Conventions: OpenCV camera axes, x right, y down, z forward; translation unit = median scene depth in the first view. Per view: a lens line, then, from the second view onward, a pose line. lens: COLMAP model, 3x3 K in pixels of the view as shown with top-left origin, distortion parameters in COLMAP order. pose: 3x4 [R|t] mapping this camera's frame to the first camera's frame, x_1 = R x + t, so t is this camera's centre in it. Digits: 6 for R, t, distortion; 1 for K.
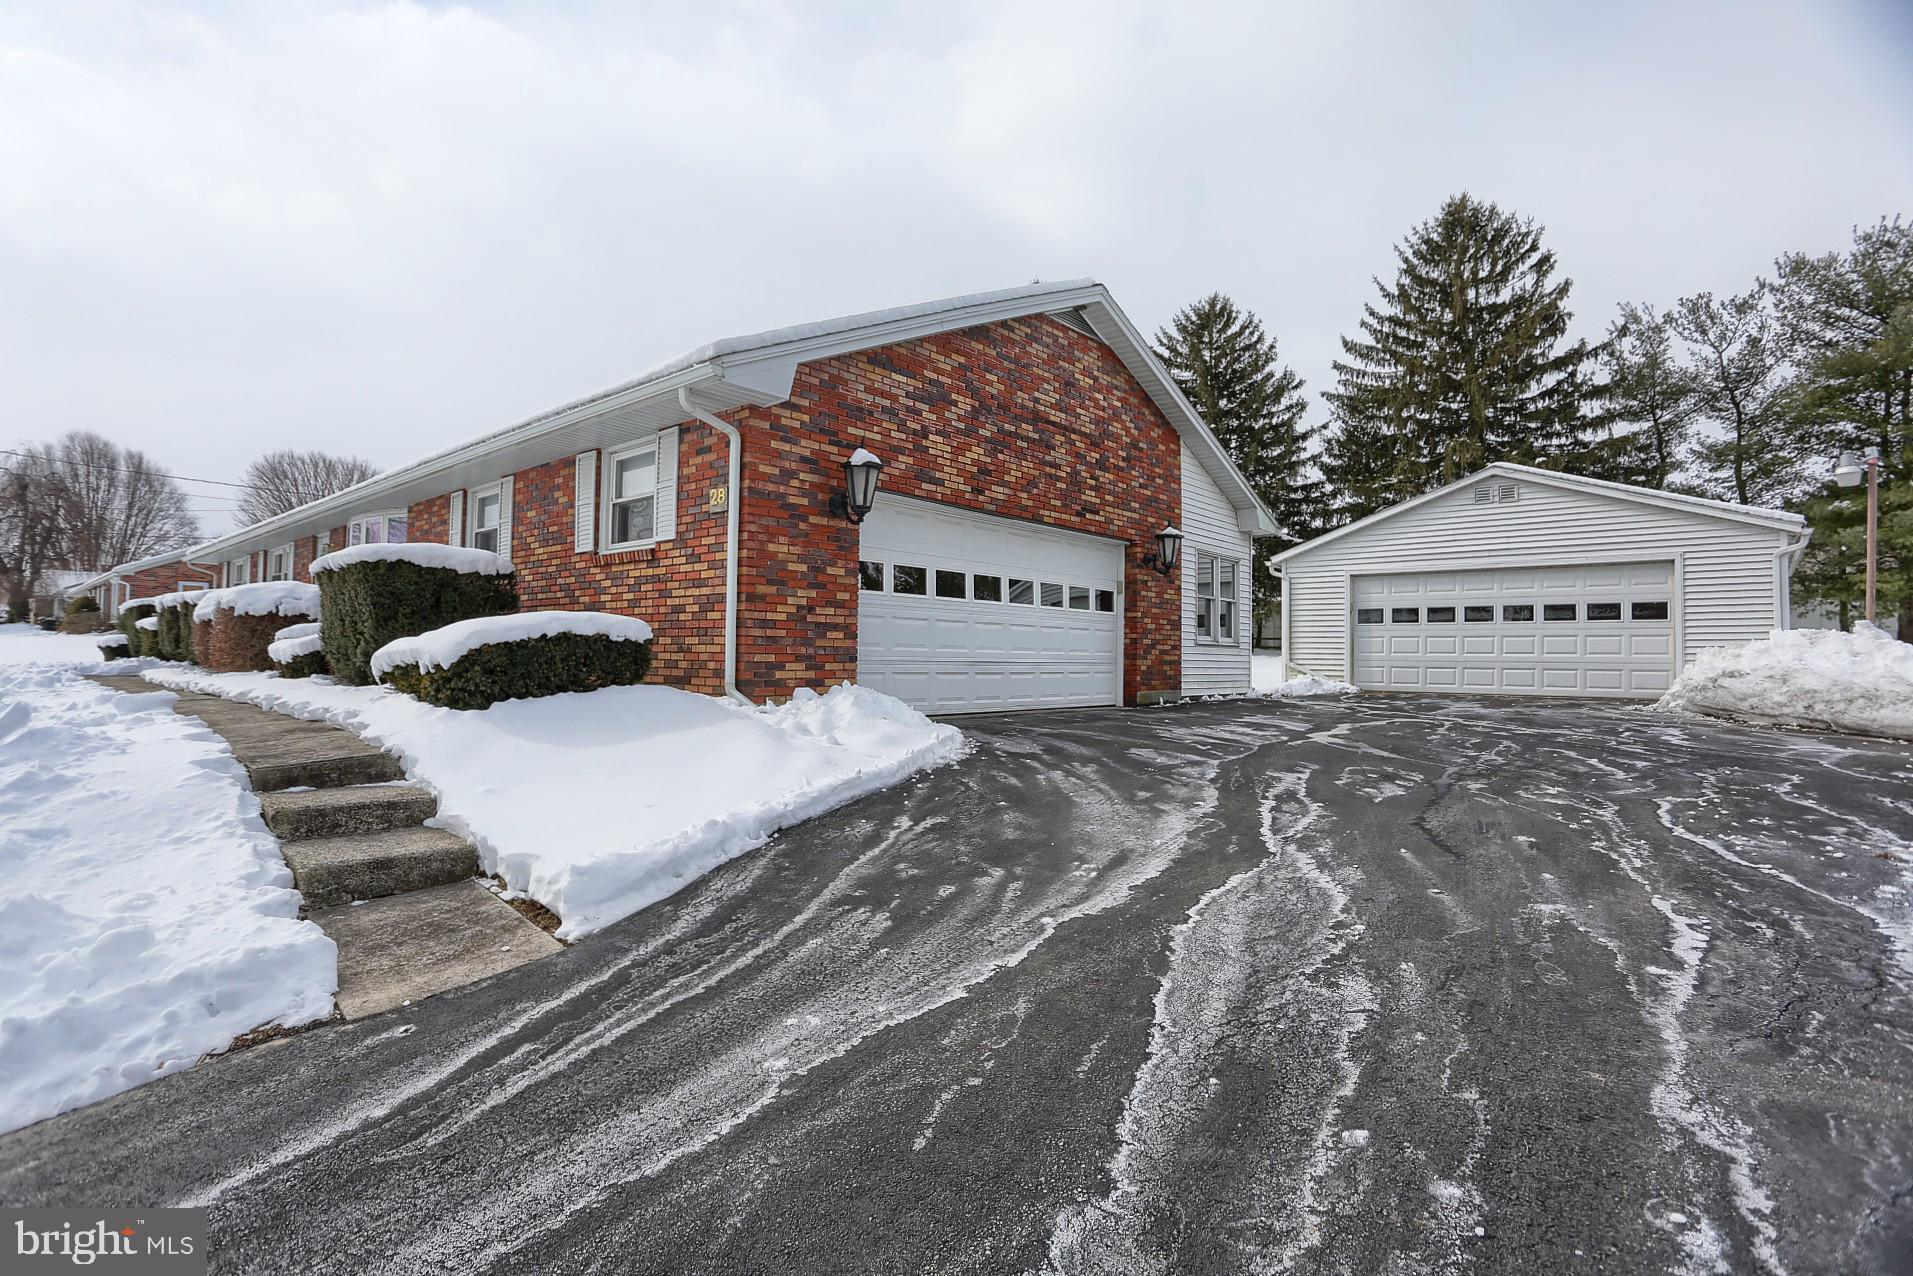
lens RADIAL K [[930.1, 0, 958.3], [0, 930.1, 628.6], [0, 0, 1]] dist [-0.072028, 0.030942]
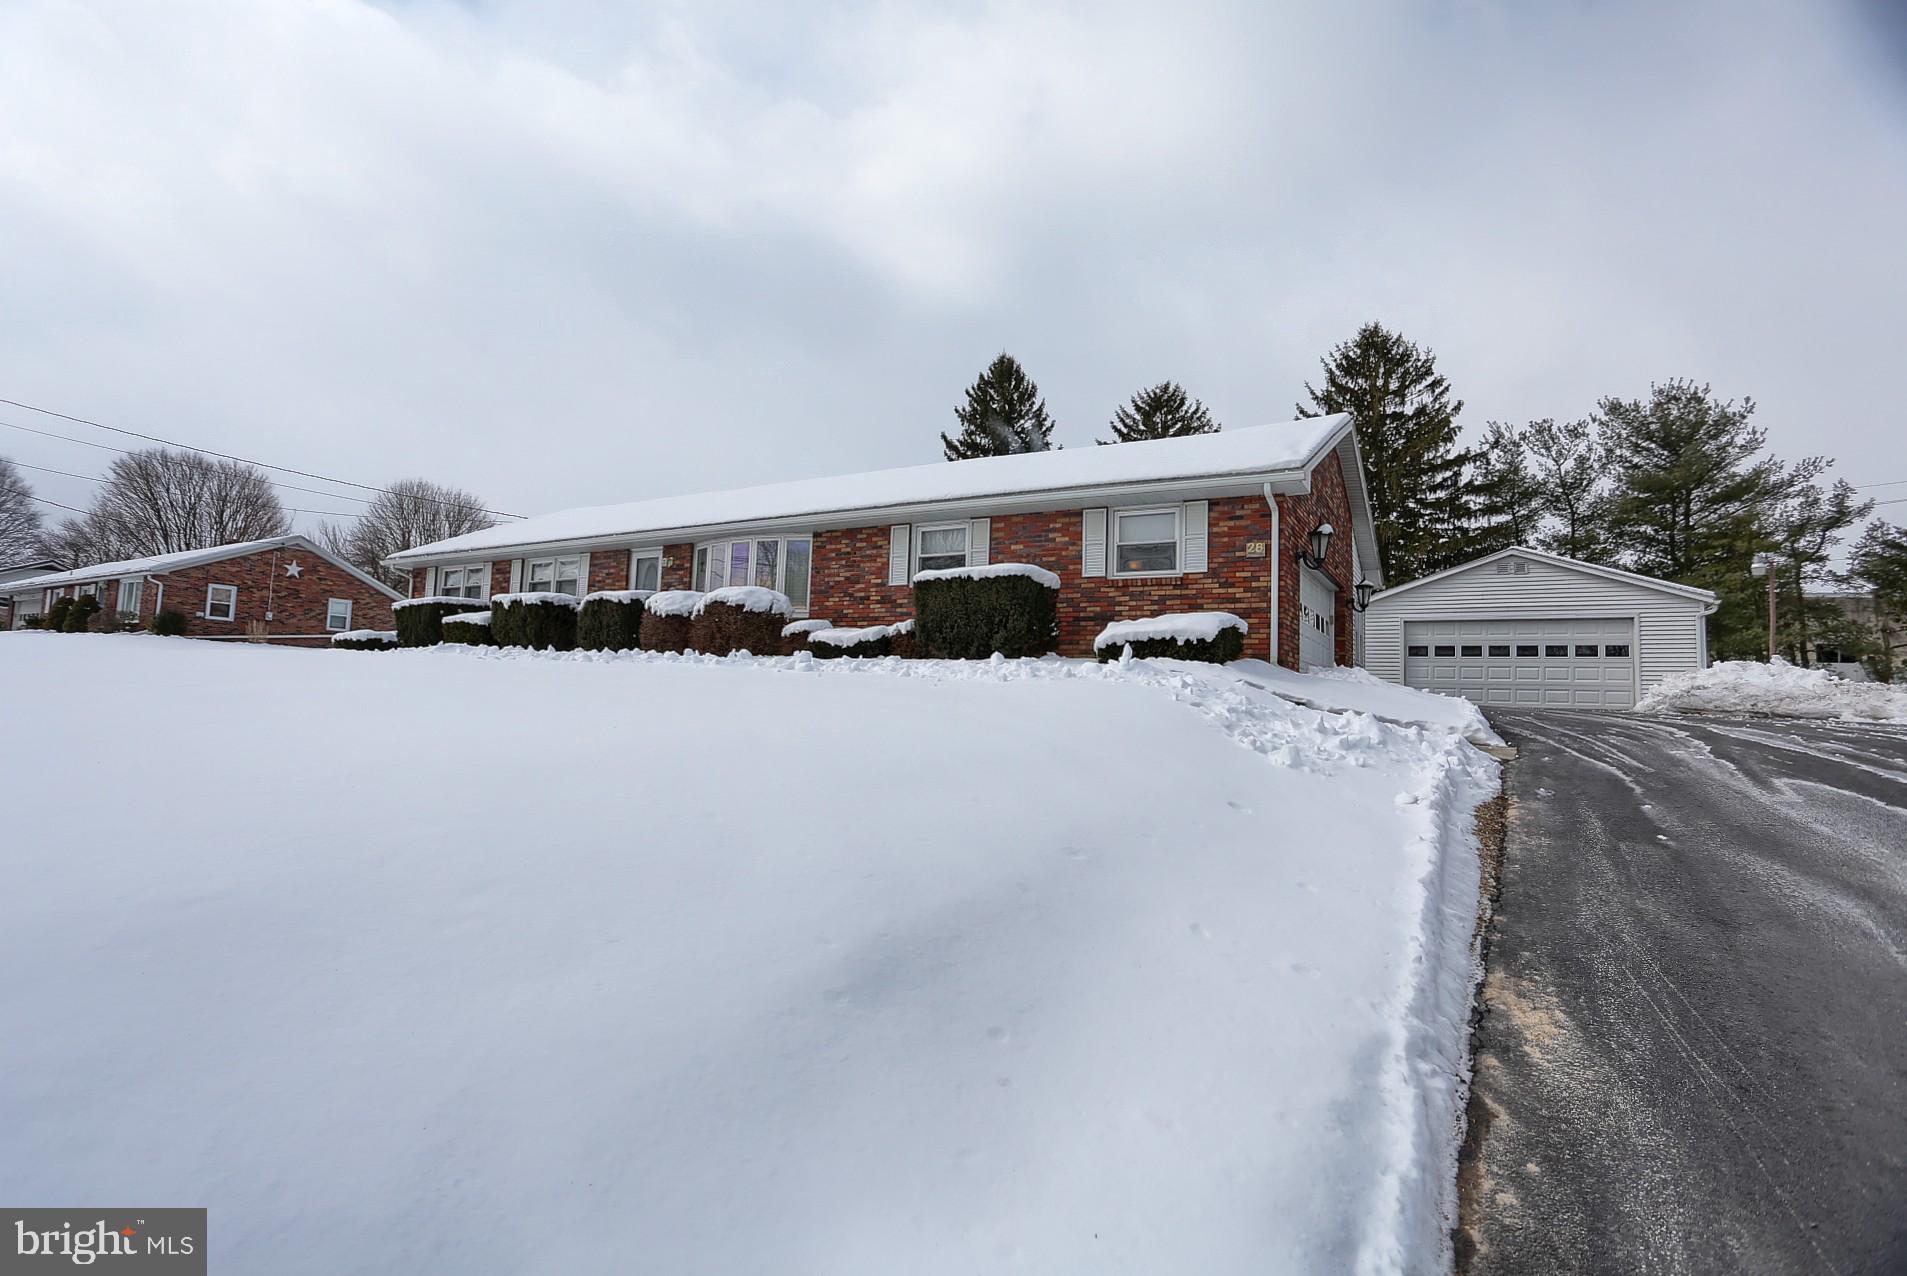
lens RADIAL K [[922.4, 0, 963.6], [0, 922.4, 634.3], [0, 0, 1]] dist [-0.082080, 0.044532]
pose [[0.981730, 0.038101, 0.186423, -0.245831], [-0.030021, 0.998491, -0.045976, 0.022752], [-0.187894, 0.039540, 0.981393, -0.109356]]
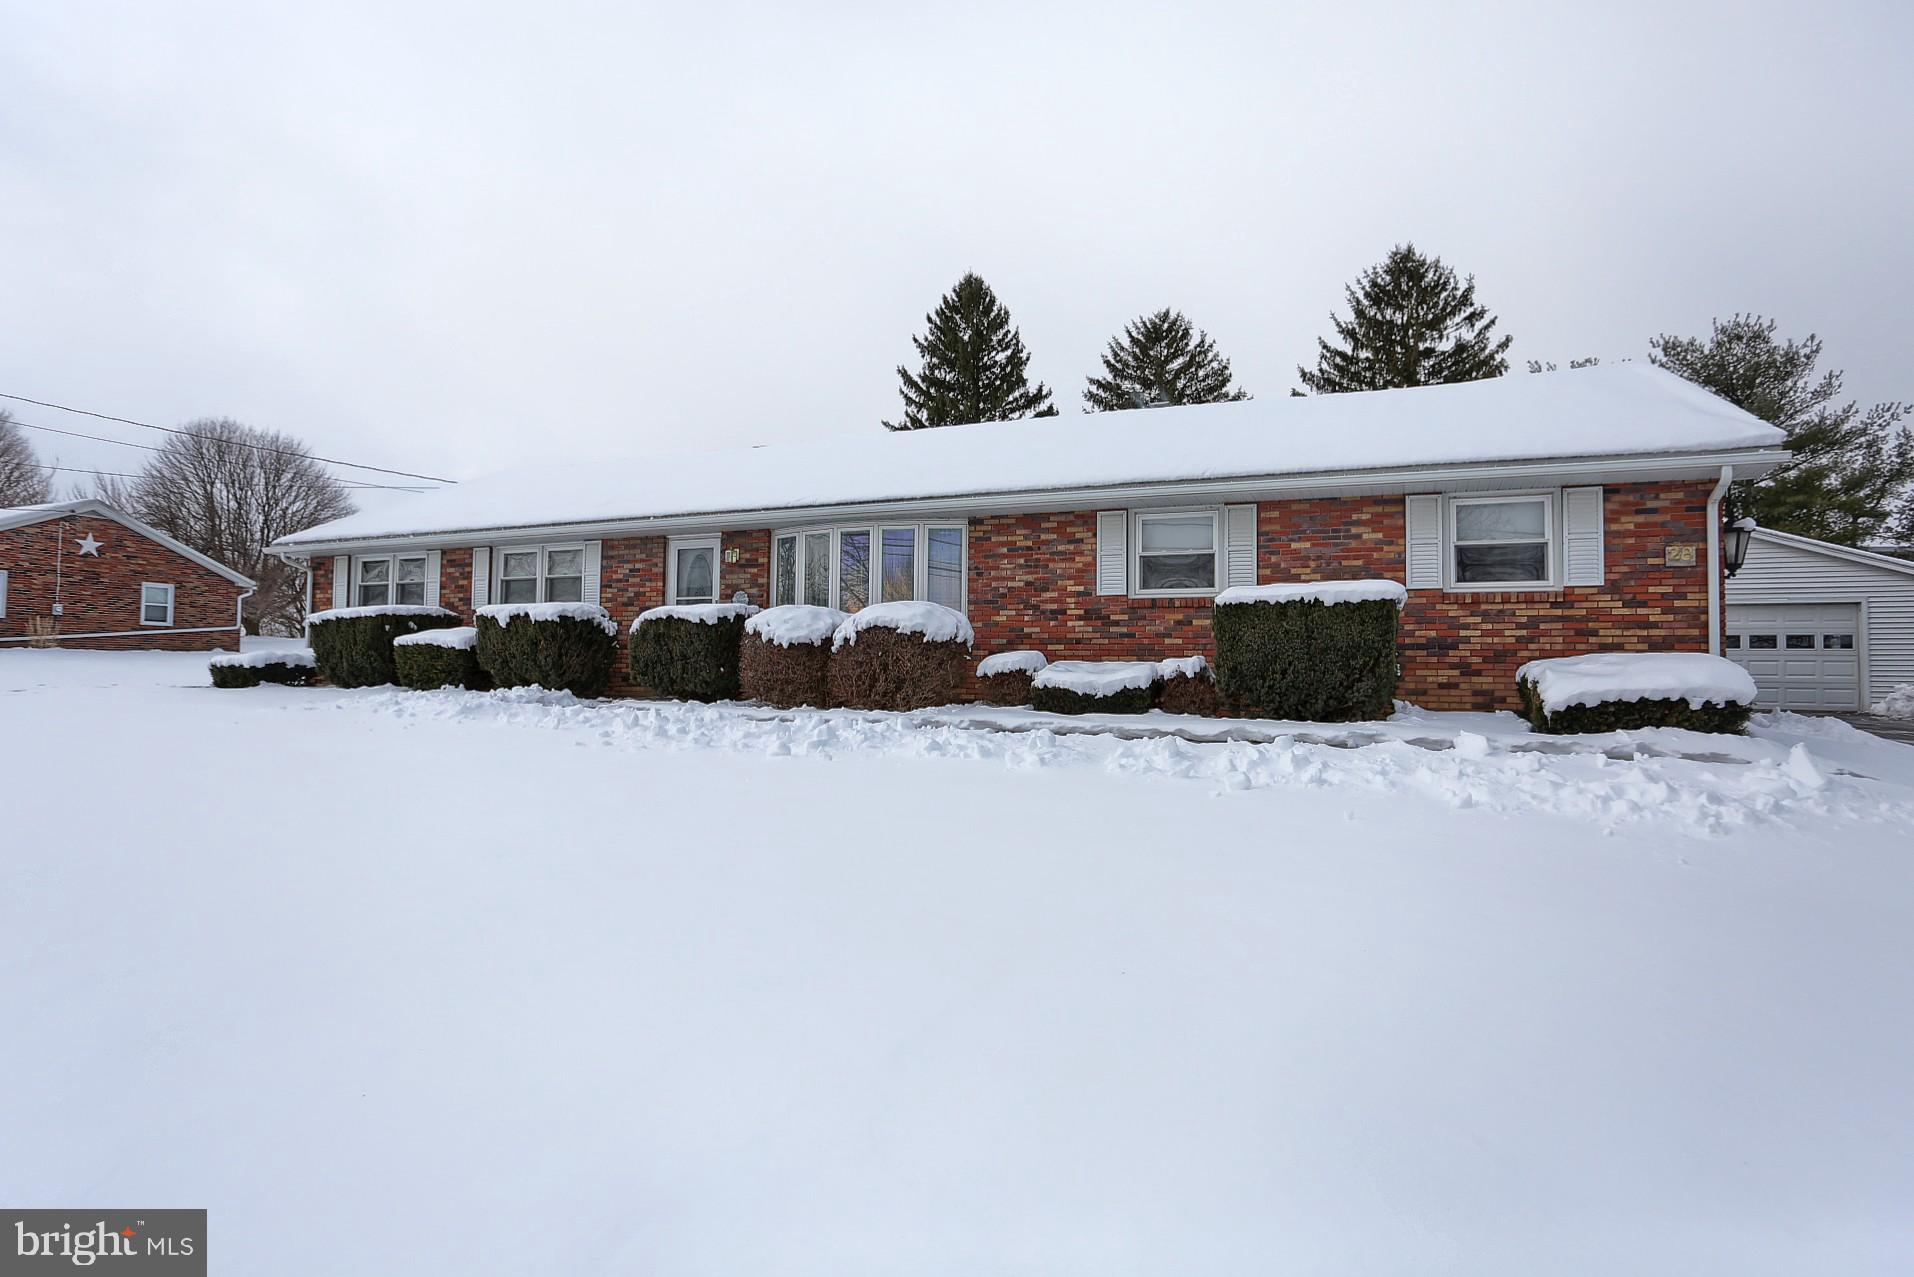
lens RADIAL K [[1017.7, 0, 964.0], [0, 1017.7, 631.1], [0, 0, 1]] dist [-0.075738, 0.045053]
pose [[0.954826, 0.010927, 0.296965, -0.352006], [-0.009866, 0.999938, -0.005071, -0.006538], [-0.297002, 0.001912, 0.954875, 0.014903]]
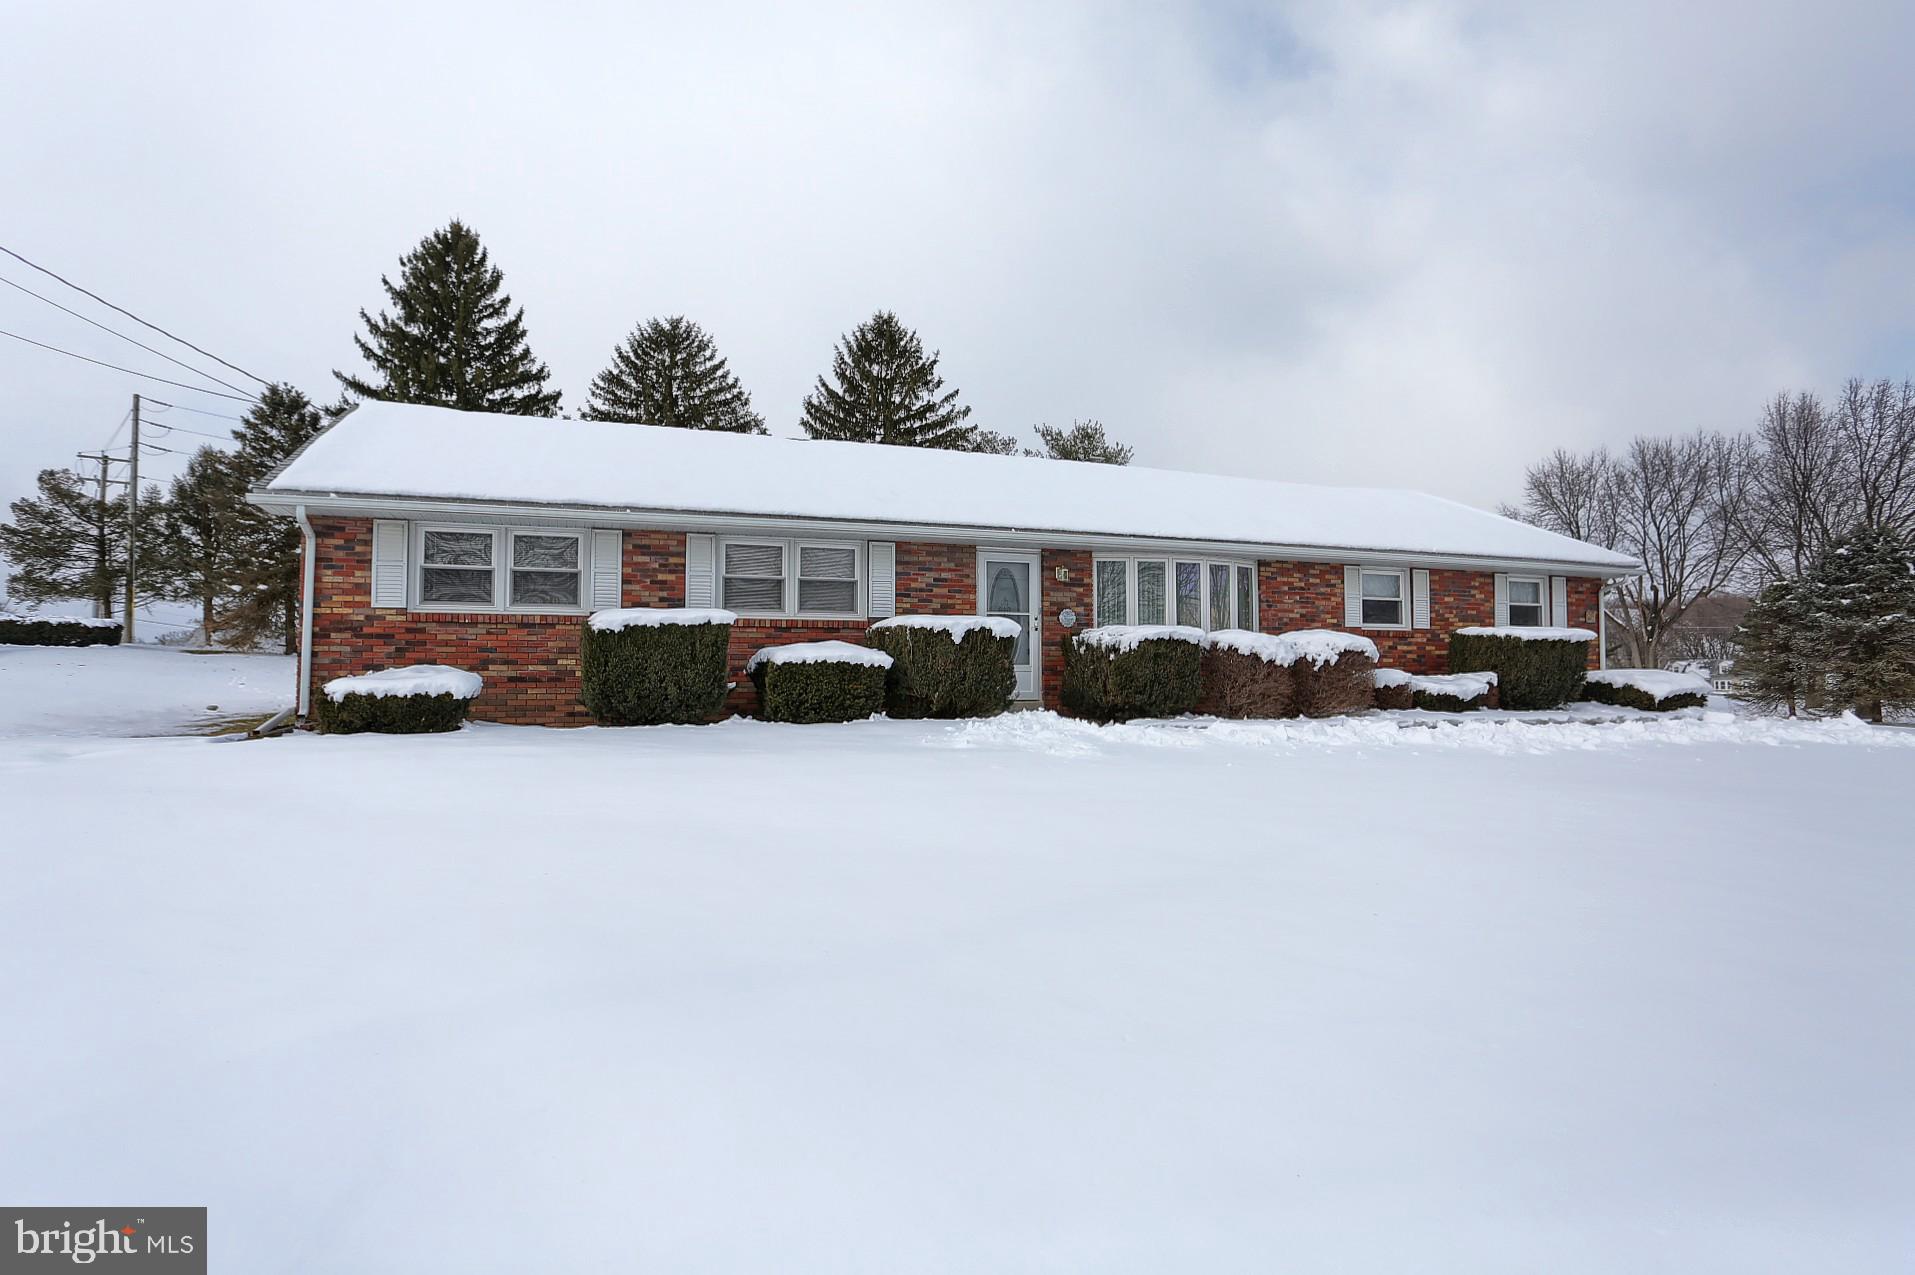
lens RADIAL K [[986.2, 0, 951.9], [0, 986.2, 624.8], [0, 0, 1]] dist [-0.067053, 0.034455]
pose [[0.472005, 0.031838, 0.881021, -0.715346], [-0.023526, 0.999447, -0.023514, -0.006687], [-0.881282, -0.009628, 0.472493, 0.294741]]
